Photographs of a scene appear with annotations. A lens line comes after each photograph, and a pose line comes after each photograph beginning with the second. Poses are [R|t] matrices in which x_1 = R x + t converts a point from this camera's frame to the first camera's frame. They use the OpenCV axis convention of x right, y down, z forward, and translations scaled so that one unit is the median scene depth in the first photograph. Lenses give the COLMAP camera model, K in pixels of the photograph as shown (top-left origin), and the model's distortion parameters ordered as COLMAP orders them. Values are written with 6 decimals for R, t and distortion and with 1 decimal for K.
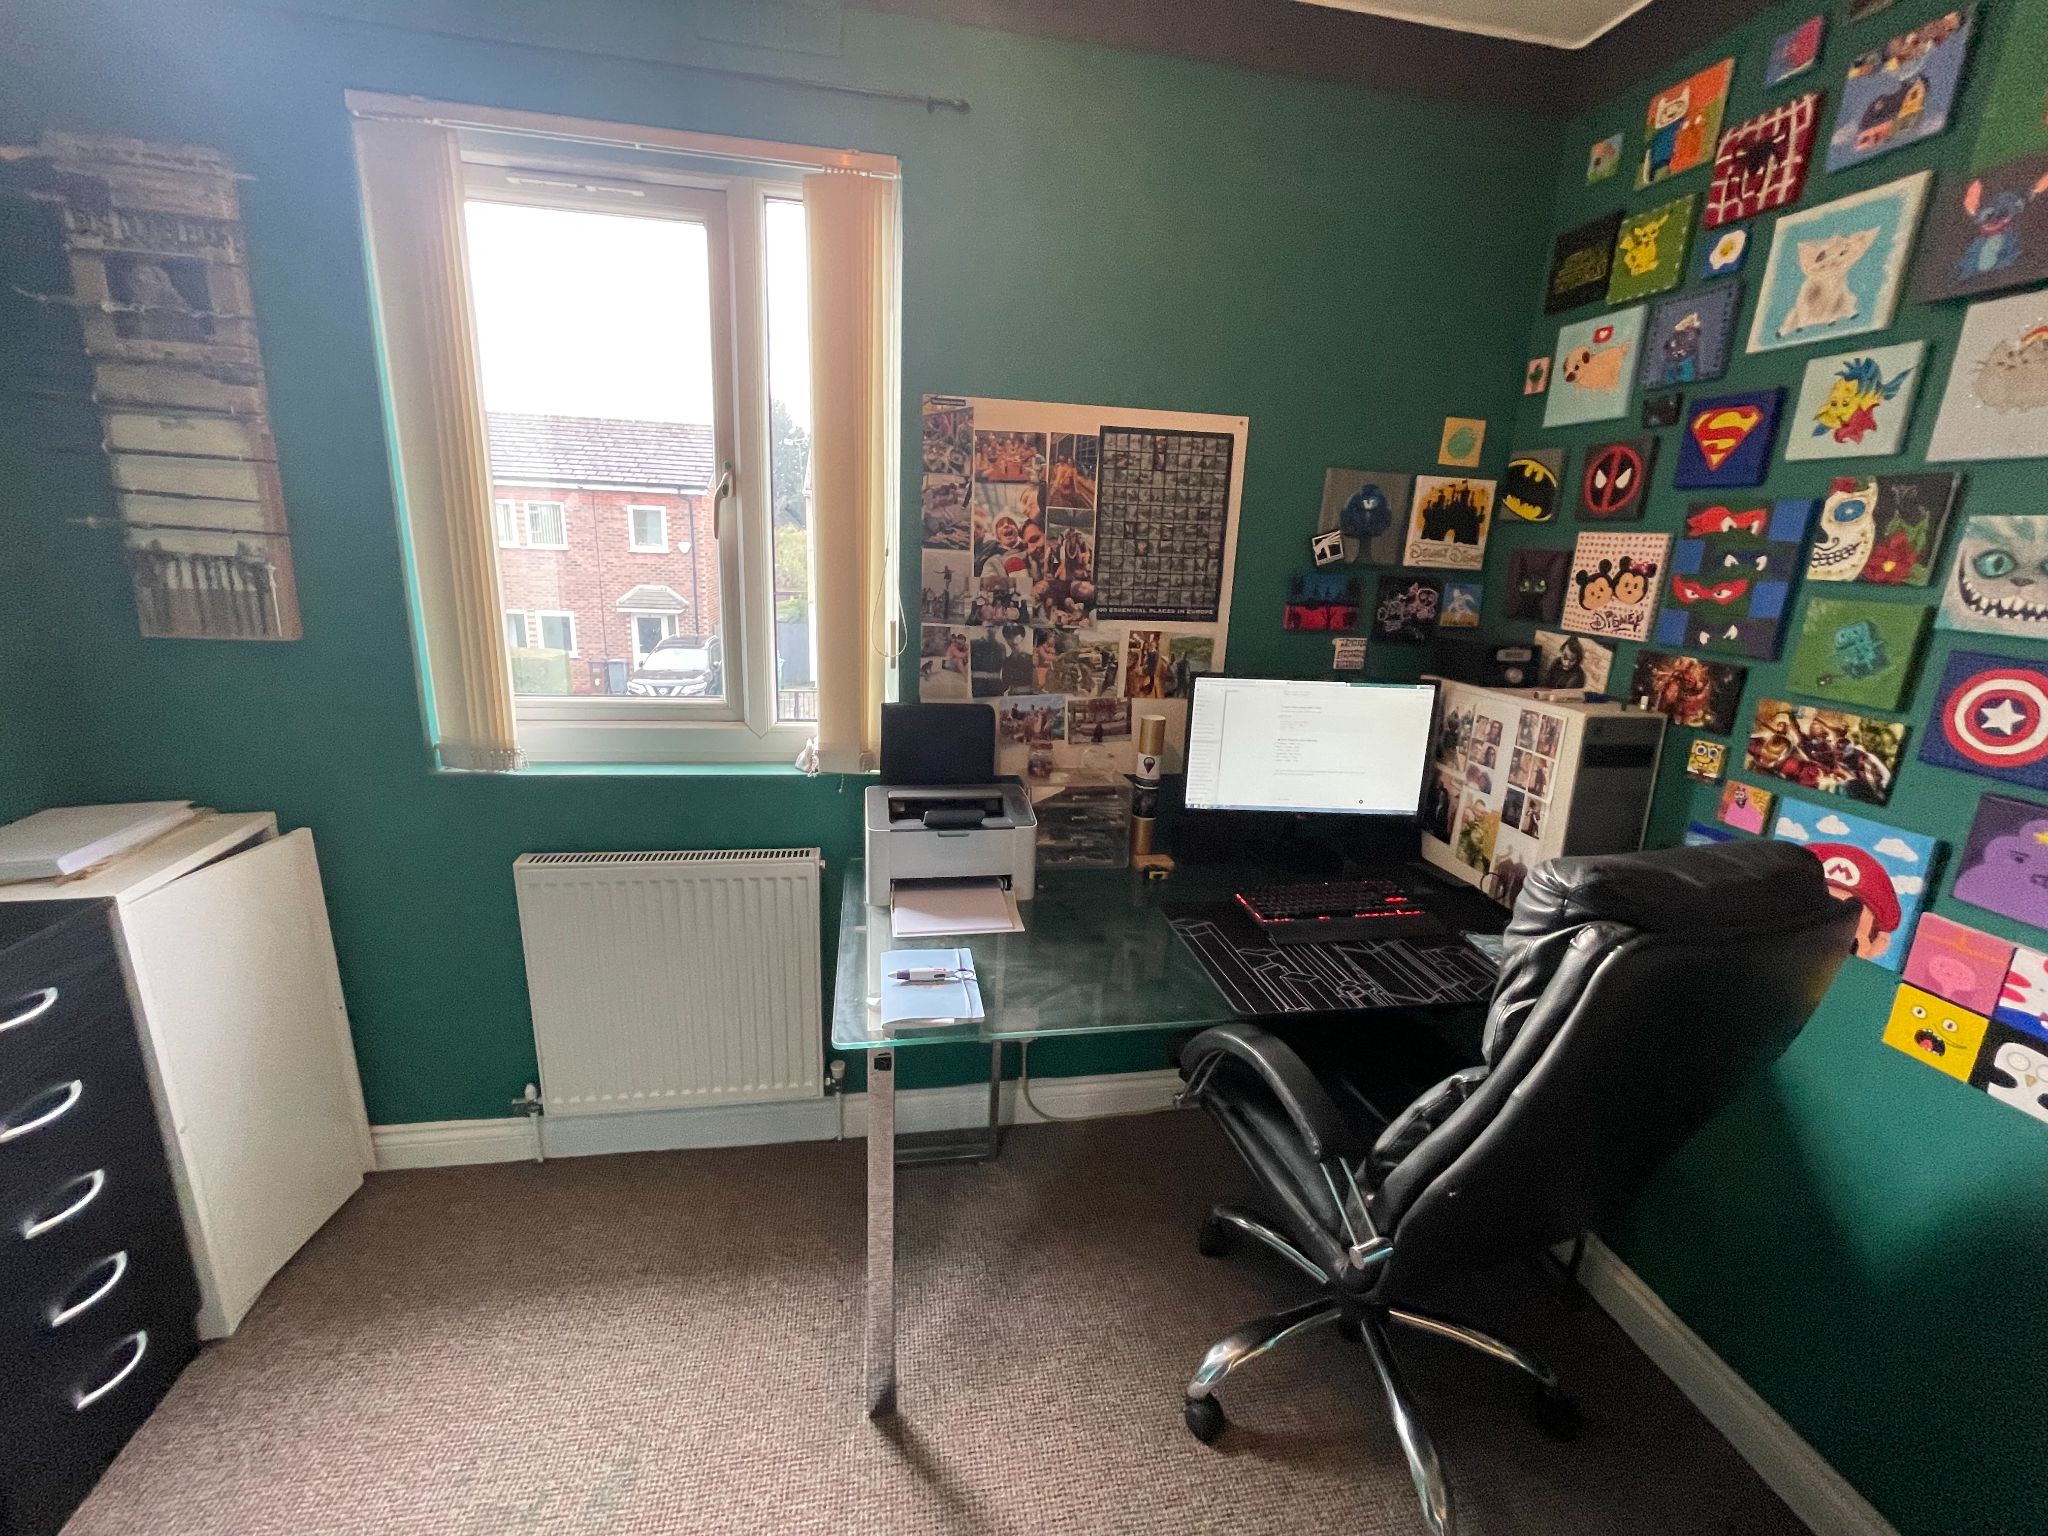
lens RADIAL K [[822.6, 0, 1031.3], [0, 822.6, 758.6], [0, 0, 1]] dist [-0.002556, -0.000214]
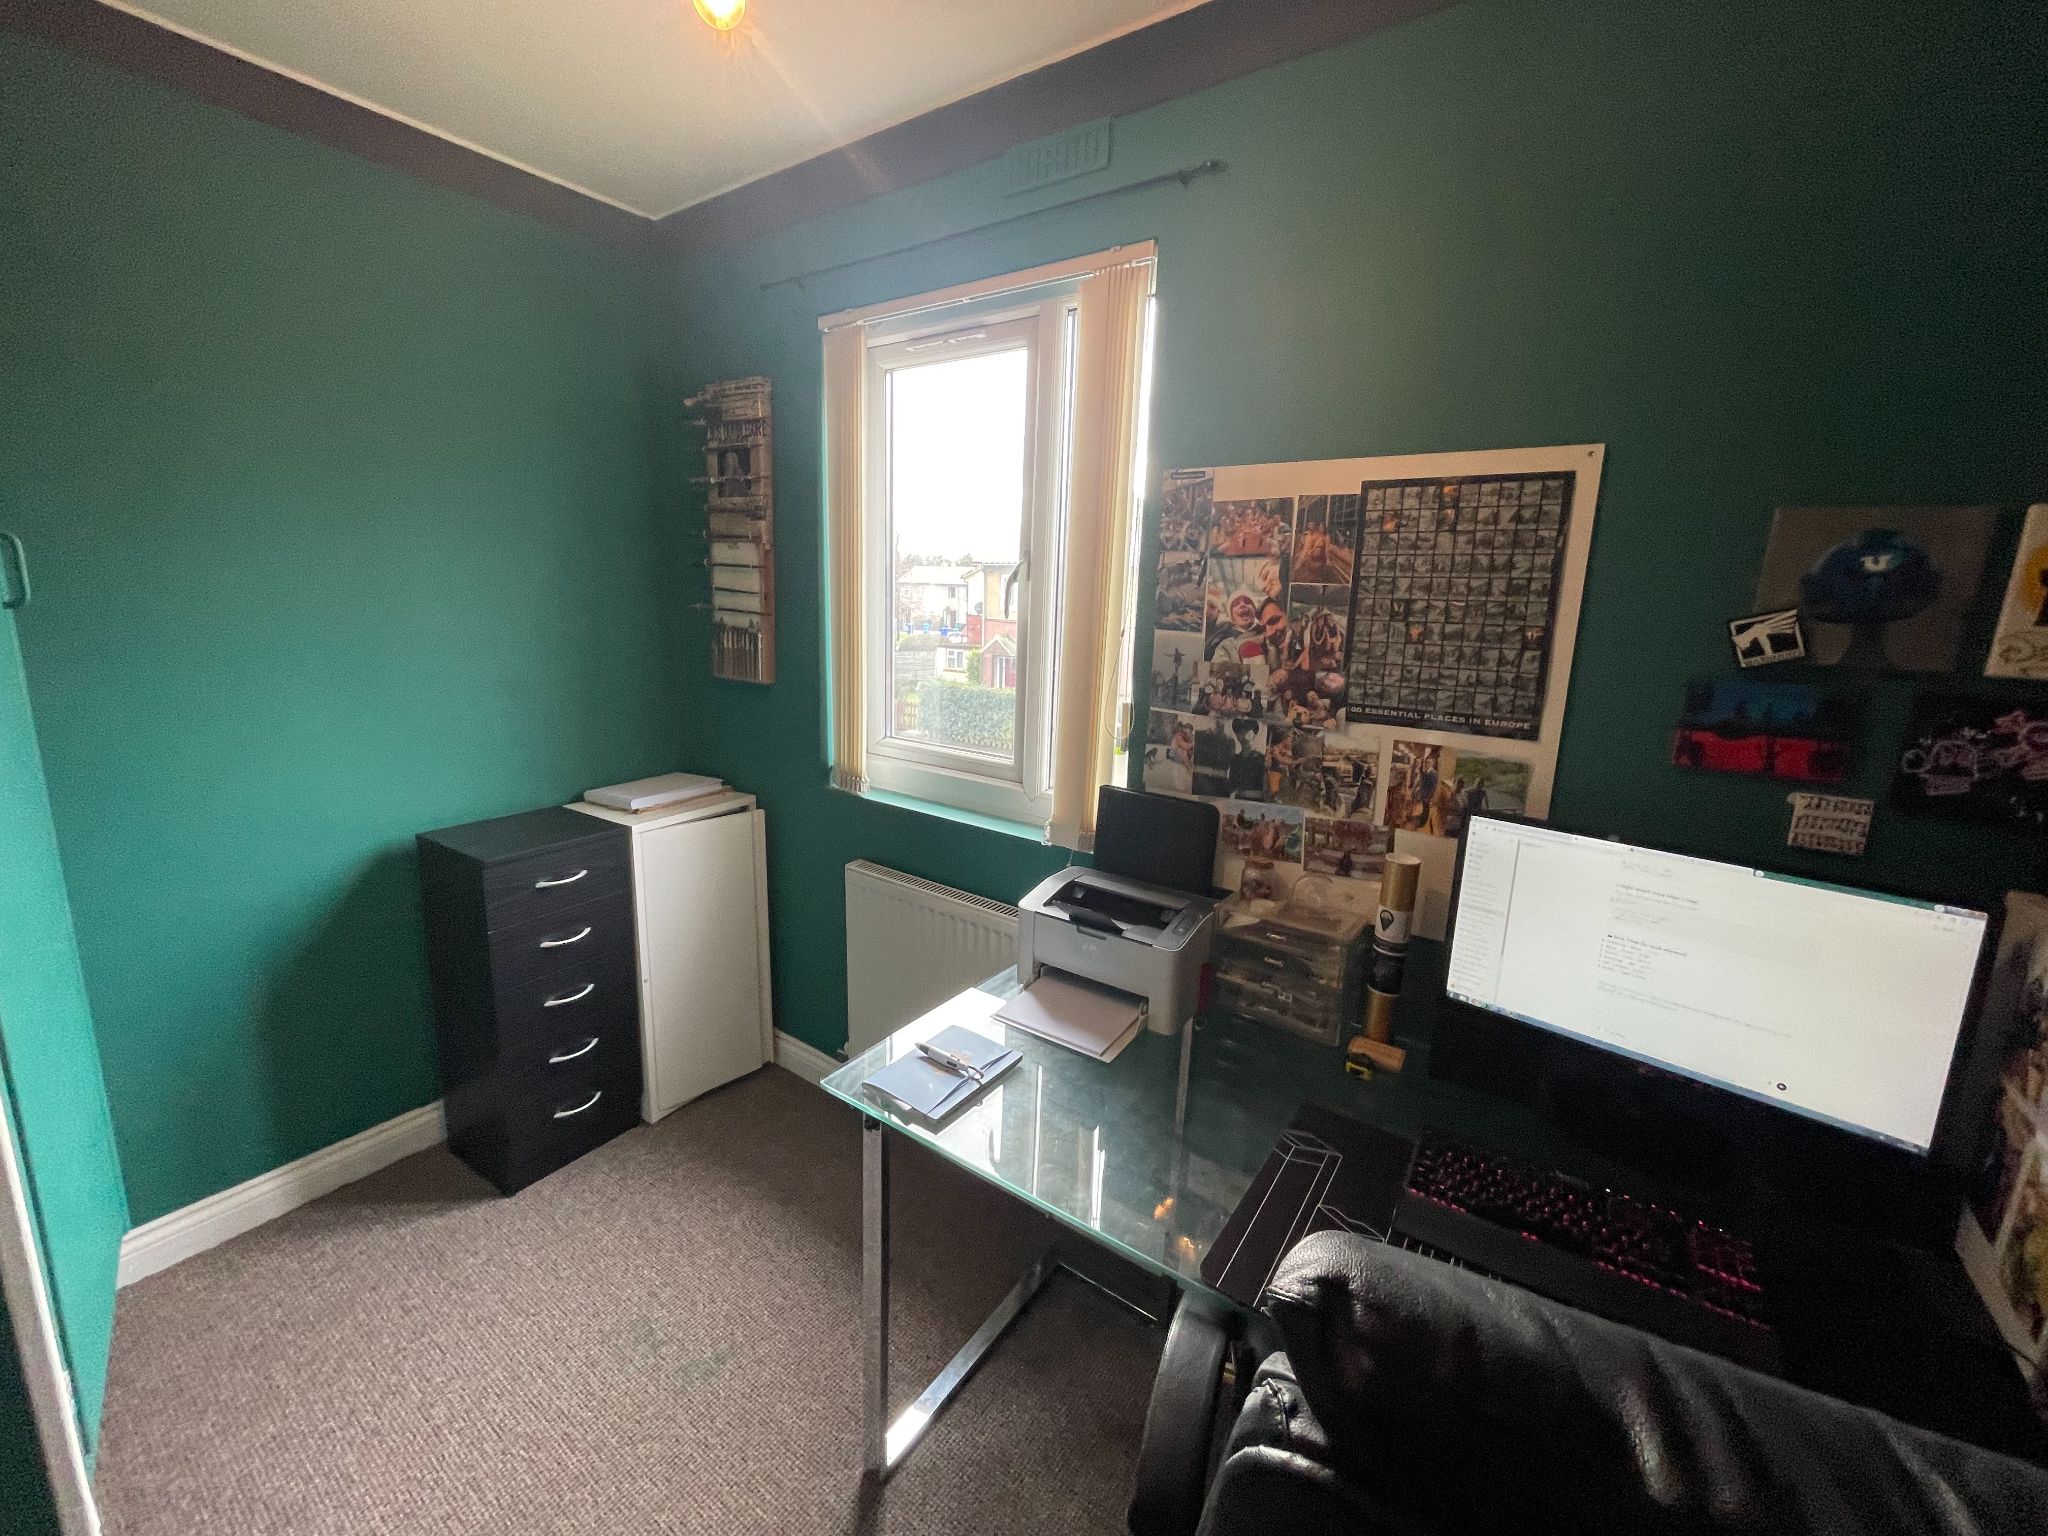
lens RADIAL K [[822.6, 0, 1029.4], [0, 822.6, 760.7], [0, 0, 1]] dist [-0.002556, -0.000214]
pose [[0.704748, 0.126344, -0.698117, 0.432778], [-0.184967, 0.982705, -0.008875, -0.070536], [0.684922, 0.135383, 0.715928, 0.238905]]
